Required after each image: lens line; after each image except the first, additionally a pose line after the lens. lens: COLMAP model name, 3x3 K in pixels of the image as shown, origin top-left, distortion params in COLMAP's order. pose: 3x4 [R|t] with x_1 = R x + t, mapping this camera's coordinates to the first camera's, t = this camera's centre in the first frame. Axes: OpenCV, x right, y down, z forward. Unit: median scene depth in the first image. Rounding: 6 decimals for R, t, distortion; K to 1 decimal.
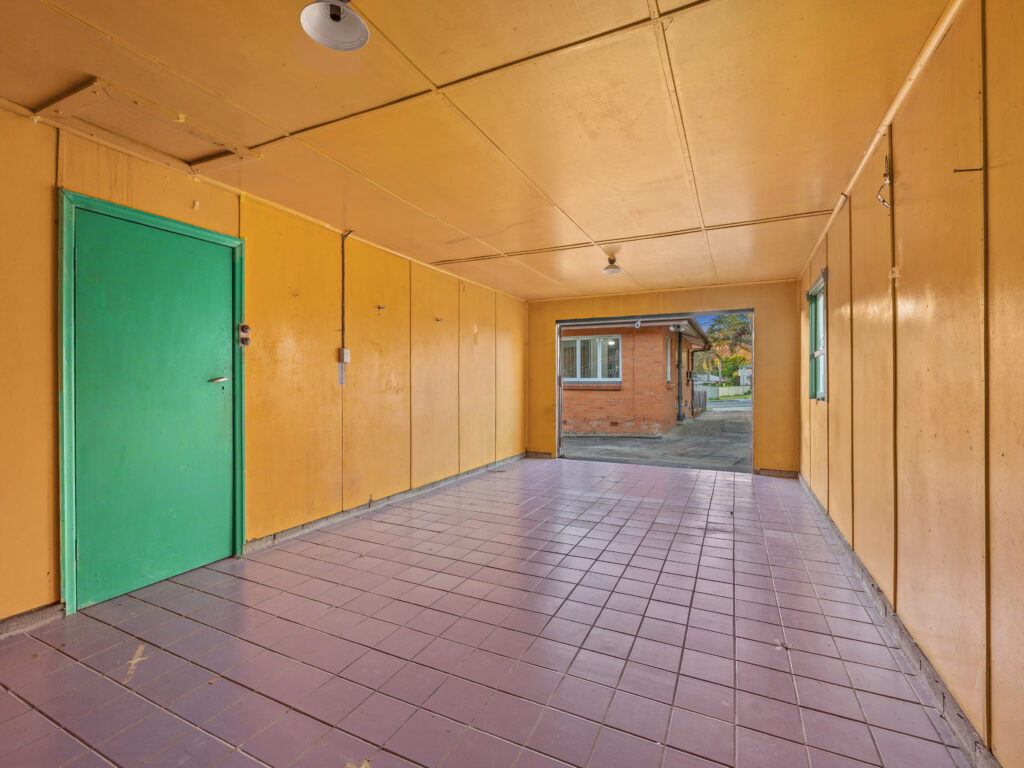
lens RADIAL K [[461.8, 0, 518.9], [0, 461.8, 384.1], [0, 0, 1]] dist [0.004991, -0.000577]
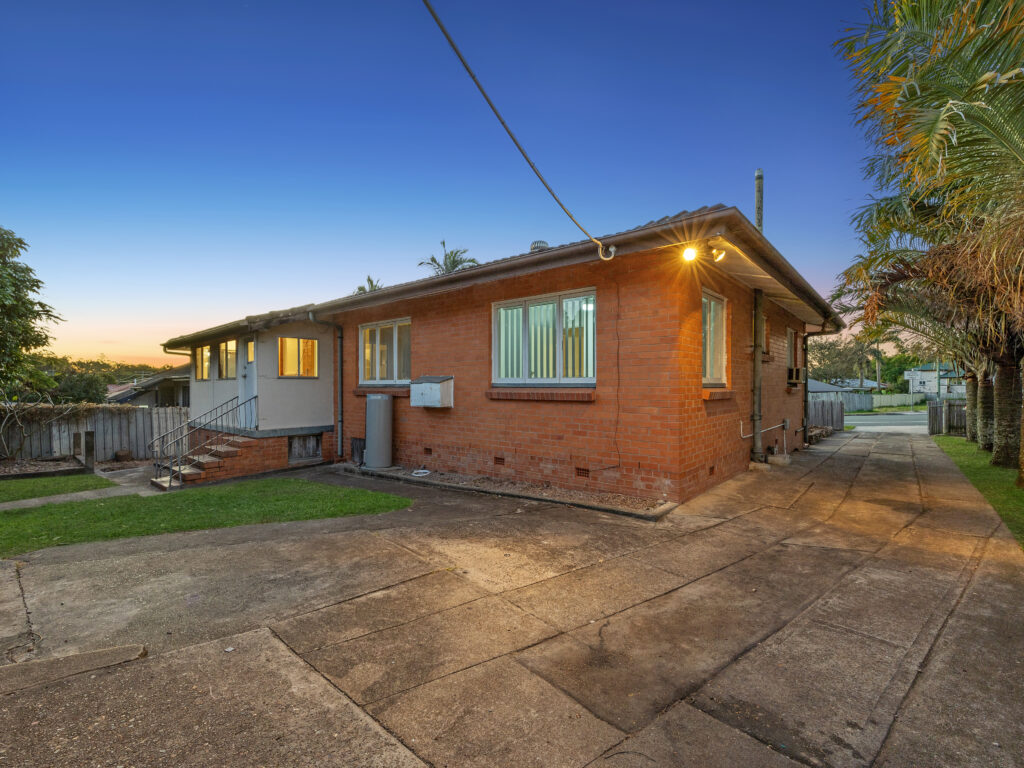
lens RADIAL K [[461.8, 0, 507.9], [0, 461.8, 390.0], [0, 0, 1]] dist [0.004991, -0.000577]
pose [[0.964267, 0.004911, -0.264887, 0.177623], [-0.004591, 0.999988, 0.001827, -0.000135], [0.264892, -0.000545, 0.964278, 0.350028]]
